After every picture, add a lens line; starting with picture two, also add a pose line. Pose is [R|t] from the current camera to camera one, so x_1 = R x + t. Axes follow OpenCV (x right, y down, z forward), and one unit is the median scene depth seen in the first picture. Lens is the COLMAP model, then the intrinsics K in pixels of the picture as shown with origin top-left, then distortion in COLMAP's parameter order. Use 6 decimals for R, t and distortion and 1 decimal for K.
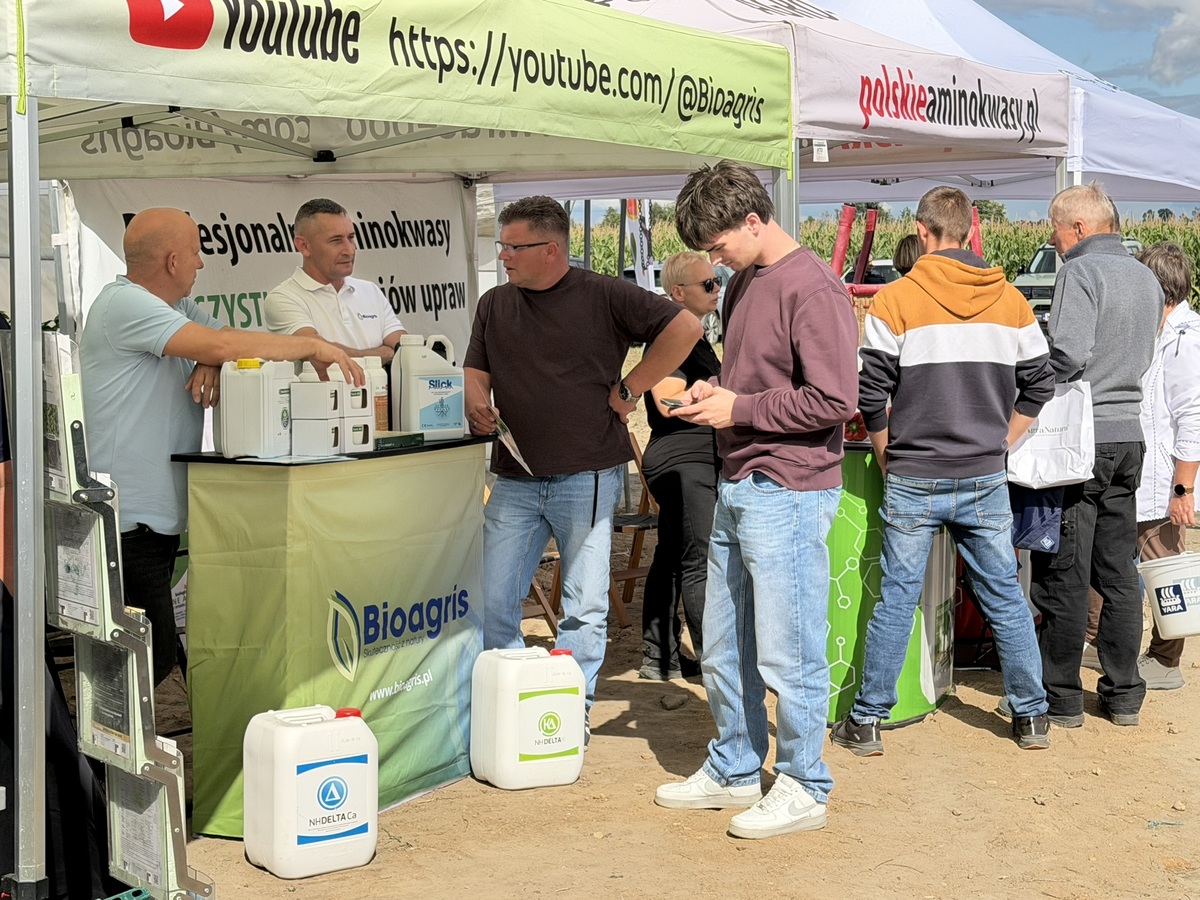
lens RADIAL K [[2456.8, 0, 600.0], [0, 2456.8, 450.0], [0, 0, 1]] dist [0.238383, -0.006908]
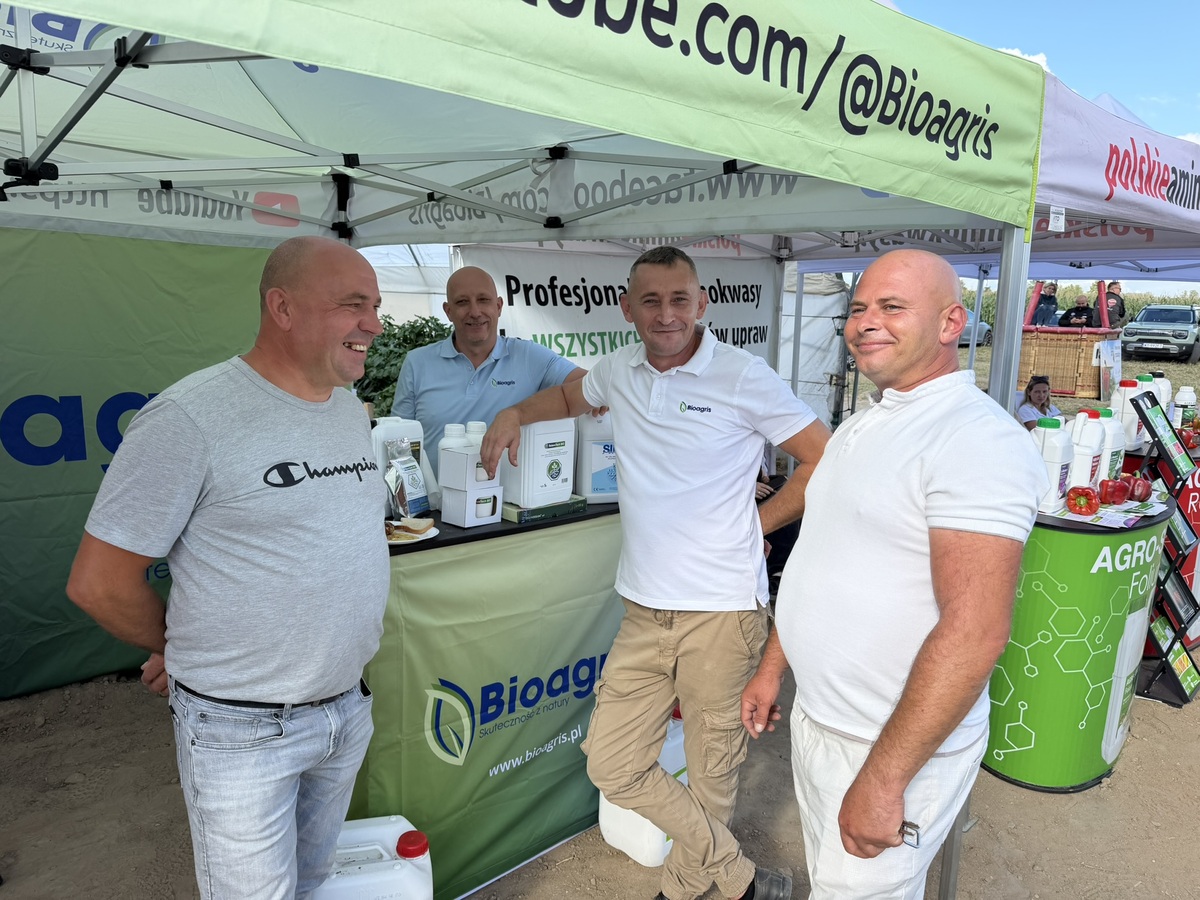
lens RADIAL K [[772.5, 0, 607.8], [0, 772.5, 436.7], [0, 0, 1]] dist [0.012490, -0.002827]
pose [[0.928471, 0.094614, -0.359151, 0.050145], [-0.056890, 0.991826, 0.114213, -0.071378], [0.367022, -0.085611, 0.926264, 0.734839]]
